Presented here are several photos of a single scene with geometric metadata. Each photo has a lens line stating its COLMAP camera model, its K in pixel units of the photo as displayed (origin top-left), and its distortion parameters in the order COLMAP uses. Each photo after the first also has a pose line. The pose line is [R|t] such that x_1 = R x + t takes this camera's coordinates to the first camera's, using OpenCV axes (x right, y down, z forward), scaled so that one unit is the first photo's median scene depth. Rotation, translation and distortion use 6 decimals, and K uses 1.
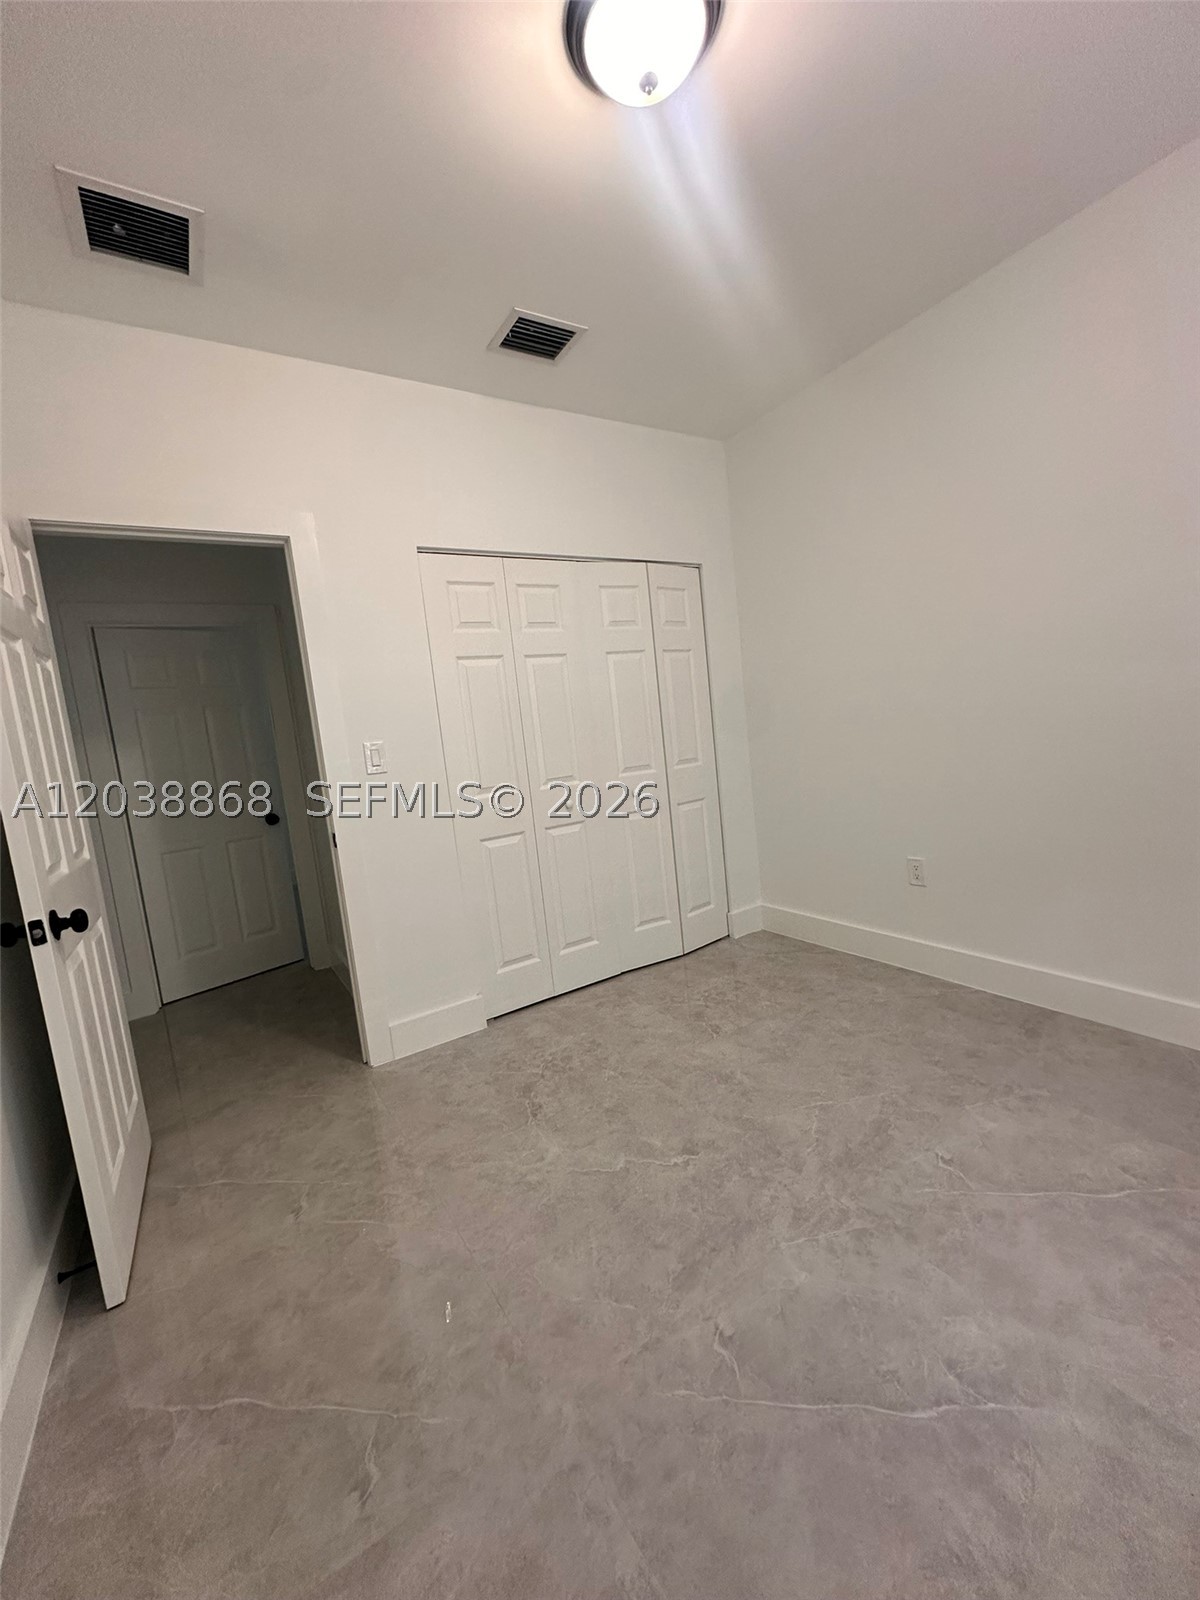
lens RADIAL K [[653.3, 0, 597.1], [0, 653.3, 802.3], [0, 0, 1]] dist [-0.001627, -0.000137]
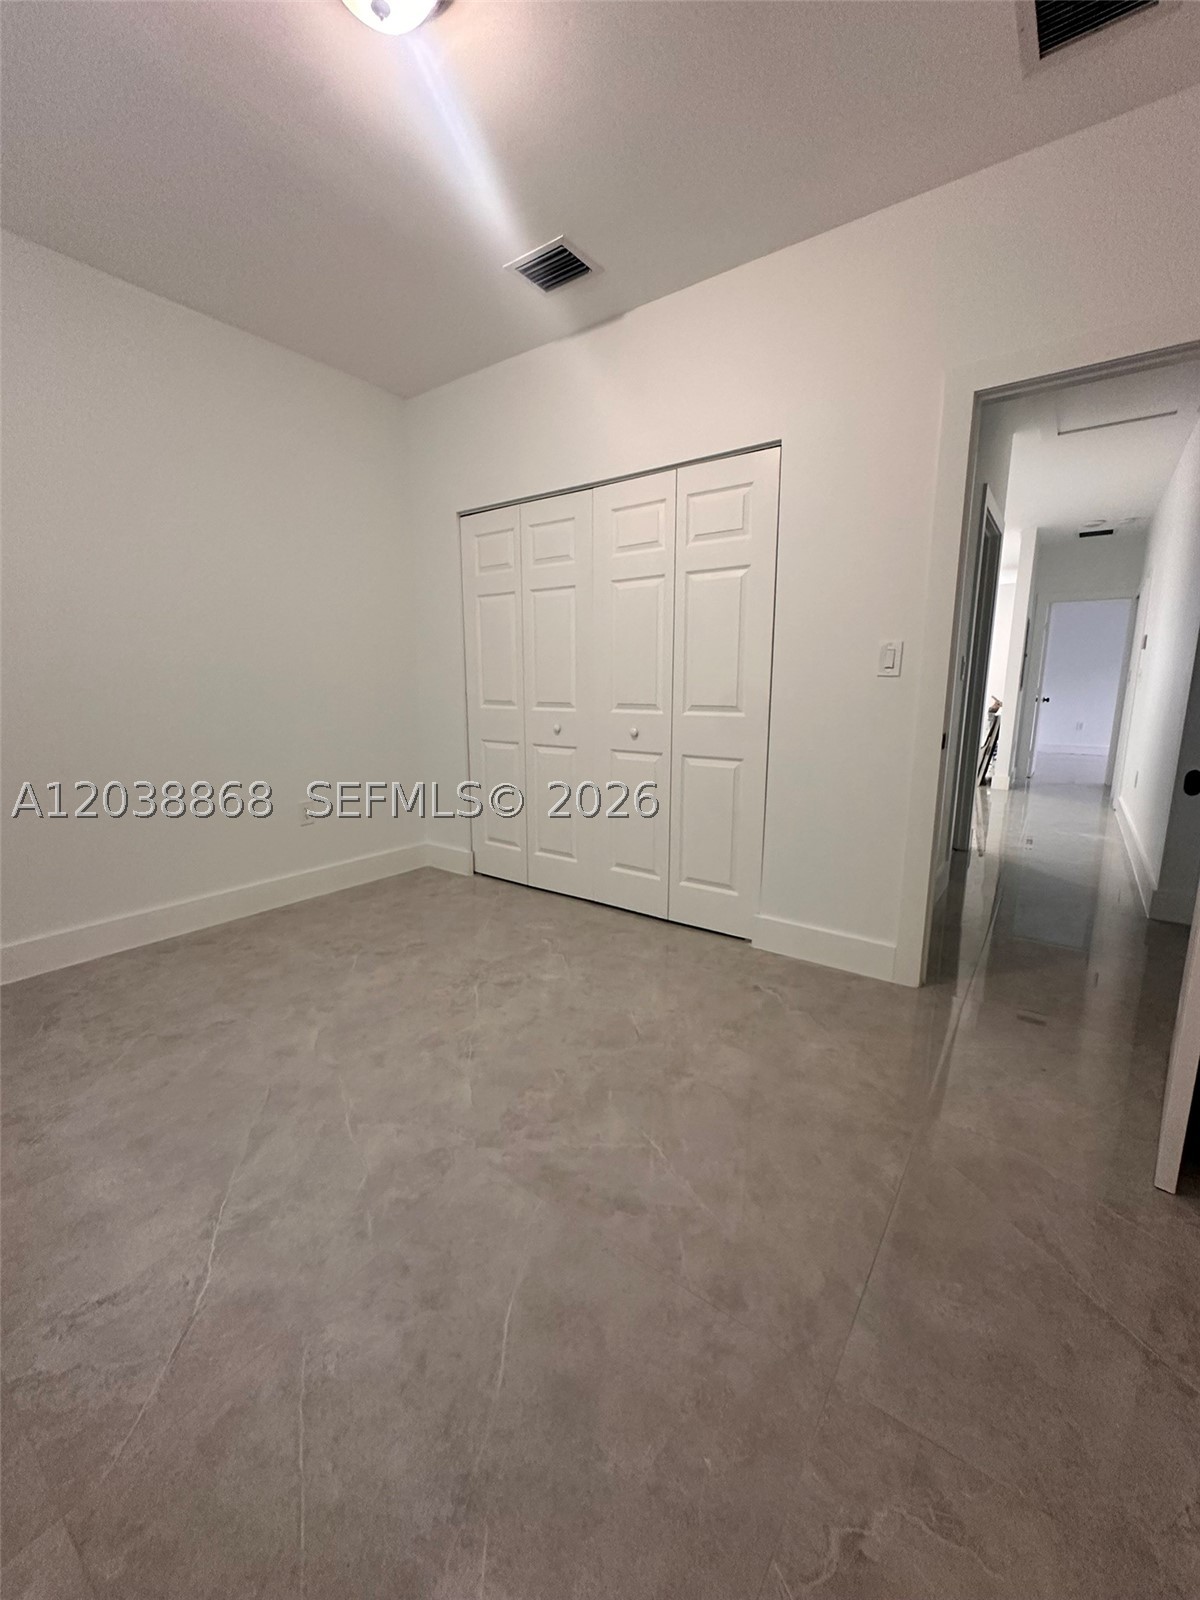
lens RADIAL K [[640.9, 0, 516.3], [0, 640.9, 780.1], [0, 0, 1]] dist [-0.000693, -0.000109]
pose [[0.329731, 0.259254, -0.907780, 0.778914], [-0.109382, 0.965570, 0.236028, -0.133119], [0.937717, 0.021470, 0.346736, 0.477050]]
